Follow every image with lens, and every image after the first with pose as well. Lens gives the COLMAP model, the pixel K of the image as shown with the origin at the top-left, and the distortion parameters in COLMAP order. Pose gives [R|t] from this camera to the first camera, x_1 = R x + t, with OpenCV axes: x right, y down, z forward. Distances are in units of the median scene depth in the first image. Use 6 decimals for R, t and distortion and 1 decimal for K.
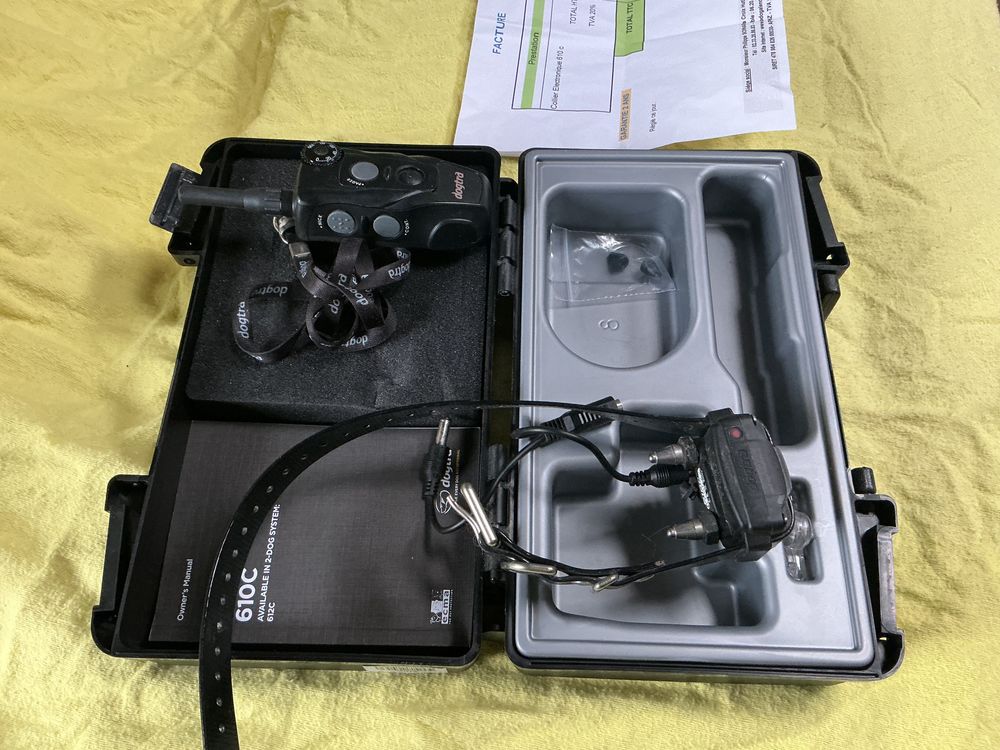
lens RADIAL K [[832.8, 0, 495.5], [0, 832.8, 373.4], [0, 0, 1]] dist [0.118978, -0.260267]
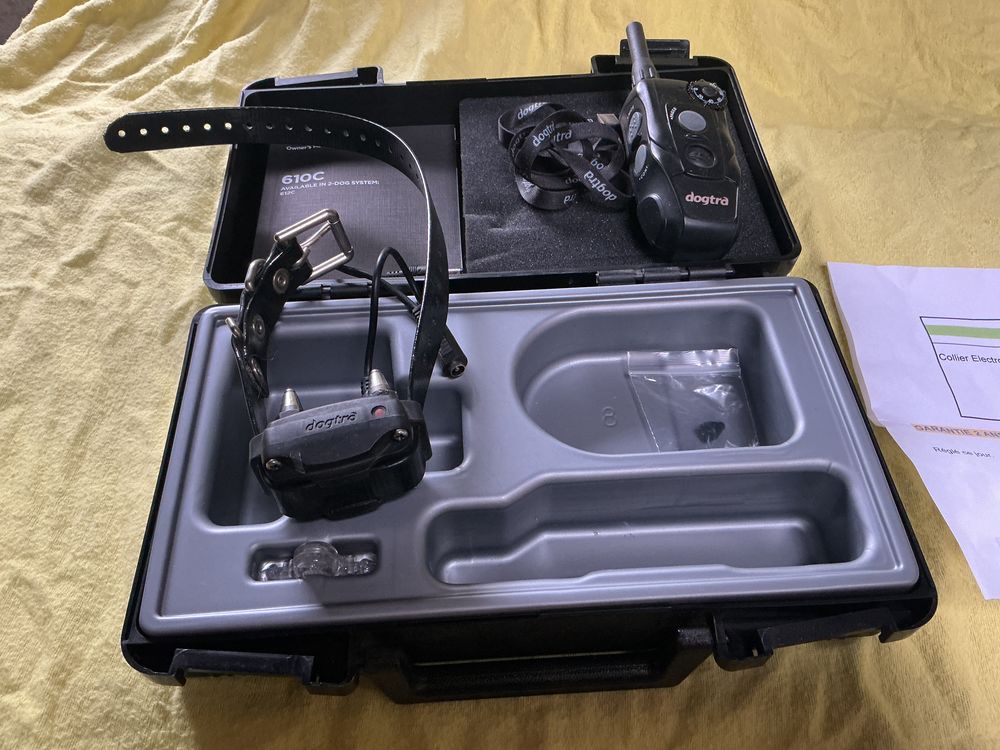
lens RADIAL K [[832.8, 0, 495.5], [0, 832.8, 373.4], [0, 0, 1]] dist [0.118978, -0.260267]
pose [[0.091528, 0.798155, -0.595458, 0.512568], [-0.882498, 0.342034, 0.322815, -0.210497], [0.461324, 0.495944, 0.735676, 0.278849]]
